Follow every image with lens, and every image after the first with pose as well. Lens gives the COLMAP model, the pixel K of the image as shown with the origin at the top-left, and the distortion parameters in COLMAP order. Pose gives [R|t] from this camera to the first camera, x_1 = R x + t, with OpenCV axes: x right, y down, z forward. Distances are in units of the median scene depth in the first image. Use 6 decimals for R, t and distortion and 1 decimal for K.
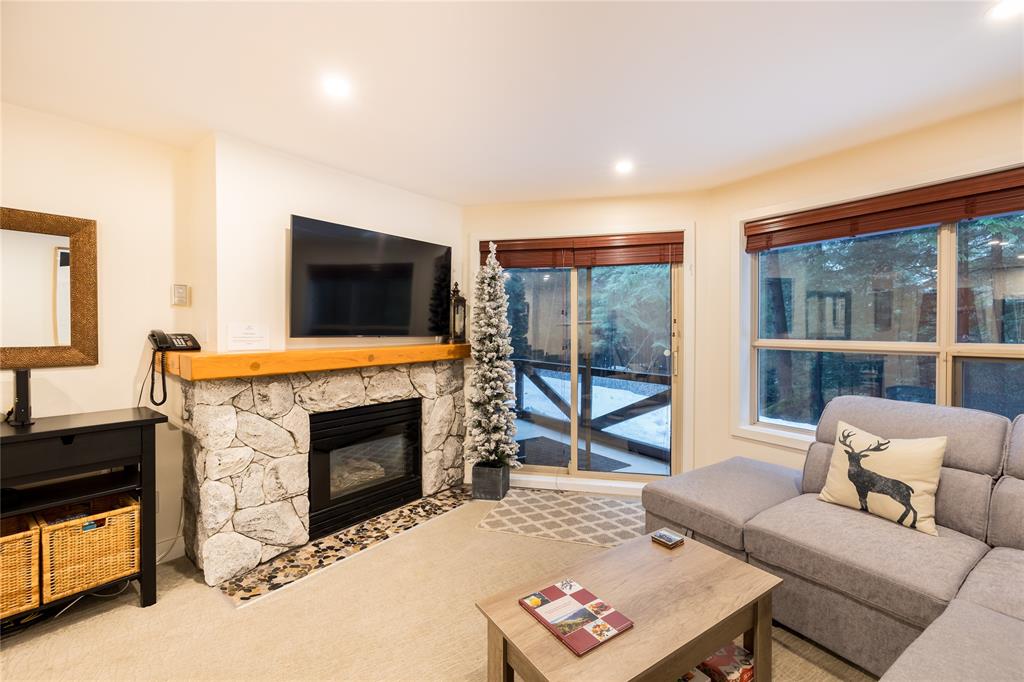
lens RADIAL K [[432.5, 0, 512.1], [0, 432.5, 332.8], [0, 0, 1]] dist [0.001403, 0.000050]
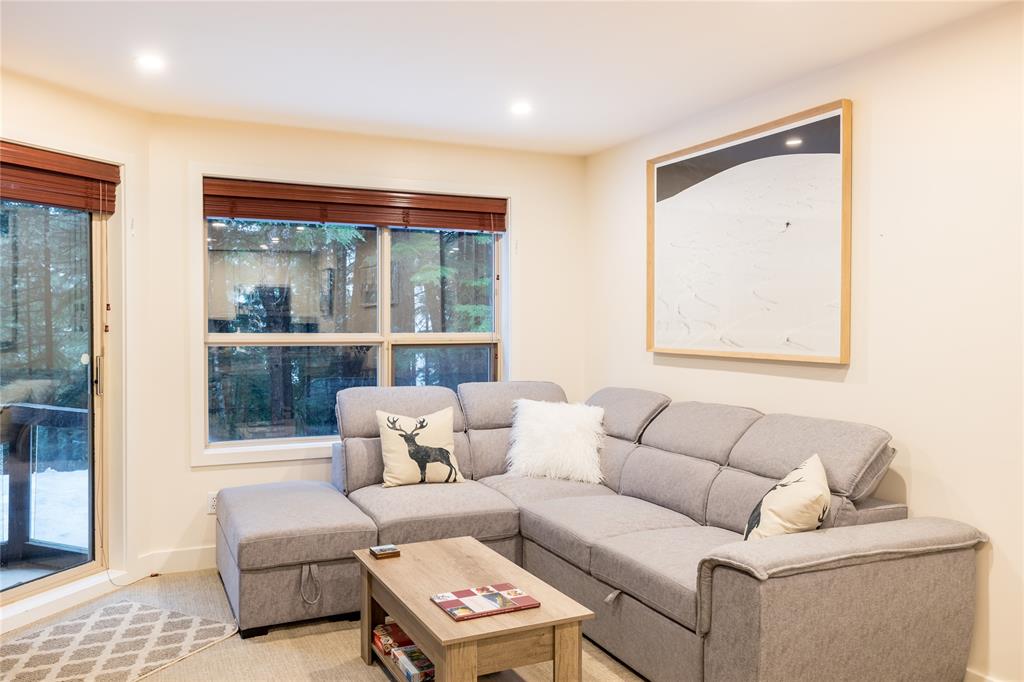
lens RADIAL K [[810.8, 0, 485.8], [0, 810.8, 326.1], [0, 0, 1]] dist [0.006479, 0.002491]
pose [[0.163426, -0.005401, 0.986541, -0.823493], [0.004526, 0.999979, 0.004725, -0.003074], [-0.986545, 0.003693, 0.163447, 0.325449]]
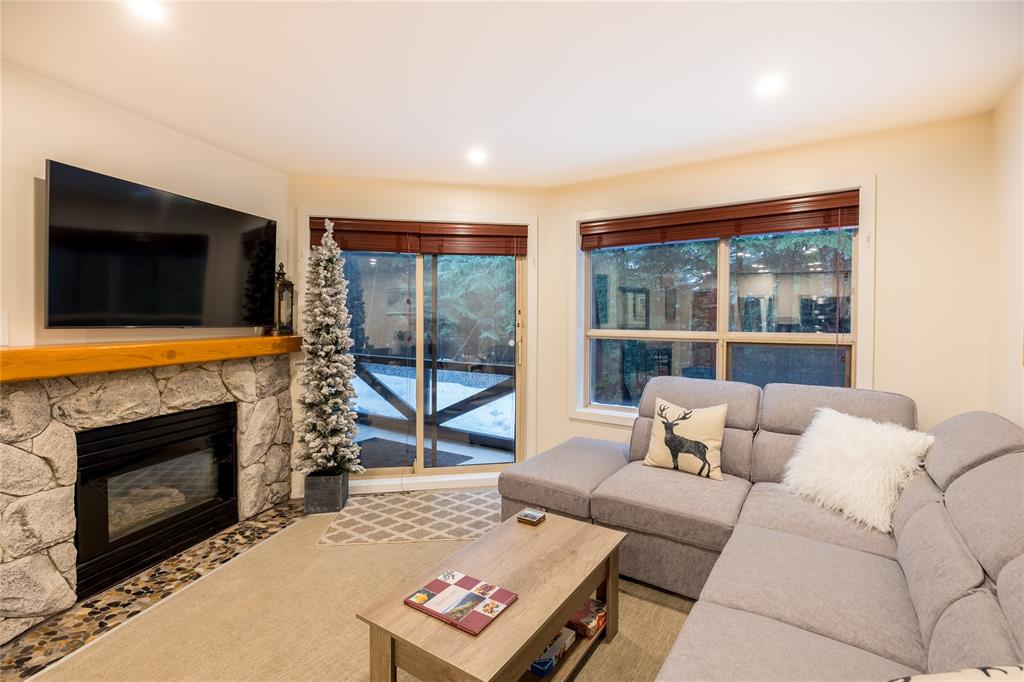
lens RADIAL K [[466.2, 0, 514.9], [0, 466.2, 327.6], [0, 0, 1]] dist [-0.002019, 0.000180]
pose [[0.921312, -0.000760, 0.388824, -0.079177], [-0.002725, 0.999961, 0.008412, 0.000312], [-0.388815, -0.008810, 0.921274, -0.023237]]
